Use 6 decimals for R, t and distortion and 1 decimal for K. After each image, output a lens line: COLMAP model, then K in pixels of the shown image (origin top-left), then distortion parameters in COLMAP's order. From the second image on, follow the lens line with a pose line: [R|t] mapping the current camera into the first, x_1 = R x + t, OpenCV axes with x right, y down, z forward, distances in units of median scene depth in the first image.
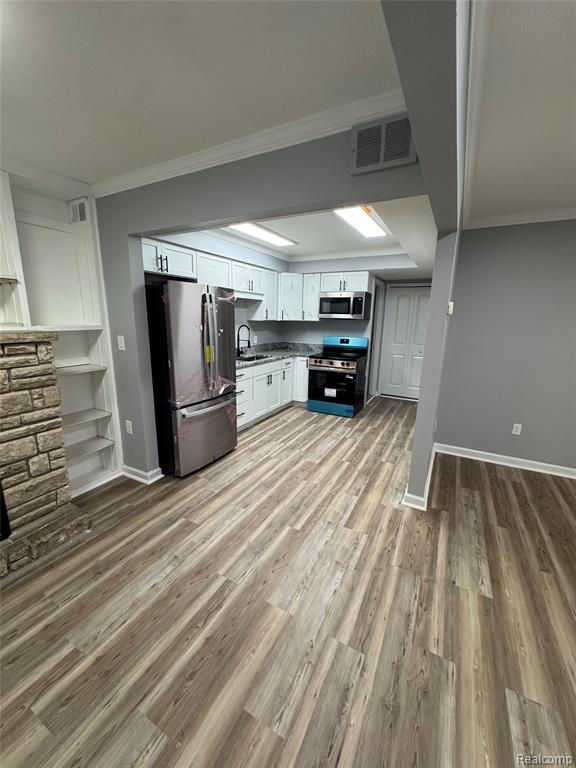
lens RADIAL K [[306.5, 0, 288.0], [0, 306.5, 384.0], [0, 0, 1]] dist [-0.003148, 0.000253]
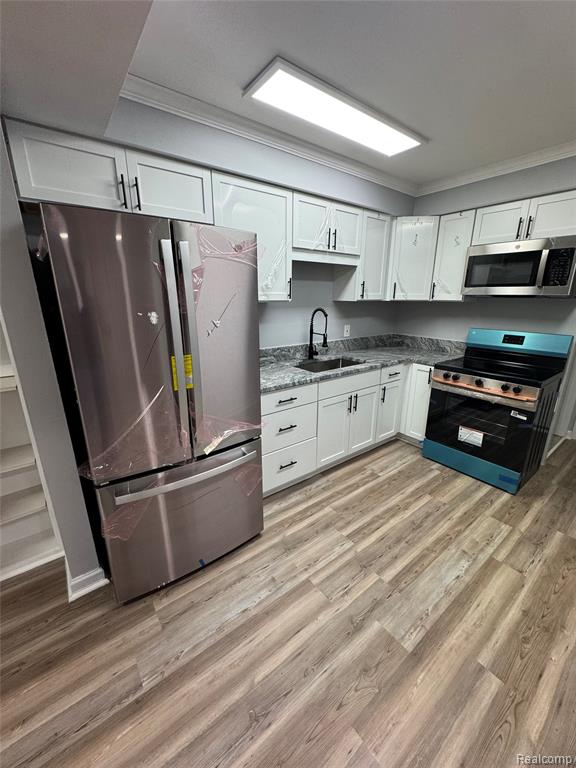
lens RADIAL K [[306.5, 0, 288.0], [0, 306.5, 384.0], [0, 0, 1]] dist [-0.003148, 0.000253]
pose [[0.912036, 0.097908, -0.398251, 0.086053], [-0.074129, 0.994446, 0.074718, -0.131293], [0.403354, -0.038624, 0.914229, 0.640812]]
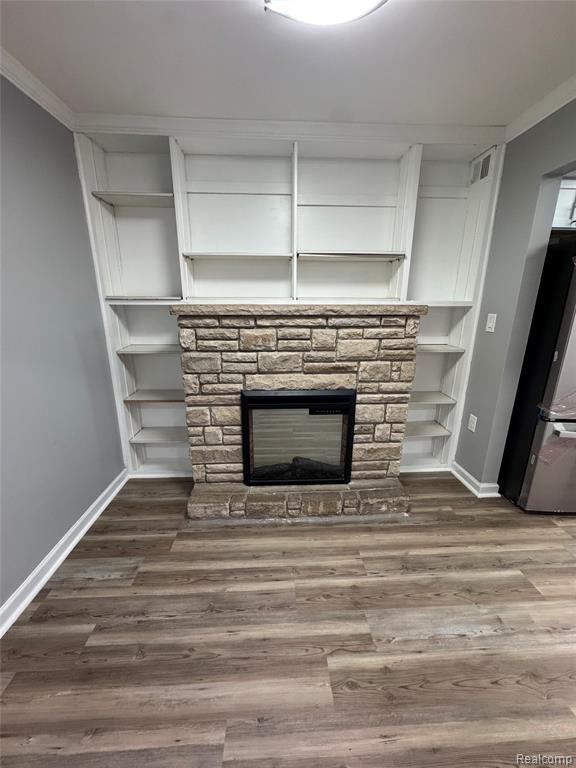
lens RADIAL K [[306.5, 0, 288.0], [0, 306.5, 384.0], [0, 0, 1]] dist [-0.003148, 0.000253]
pose [[0.514820, 0.215616, -0.829741, -0.098051], [-0.178925, 0.973565, 0.141974, 0.006196], [0.838419, 0.075370, 0.539790, 0.100408]]
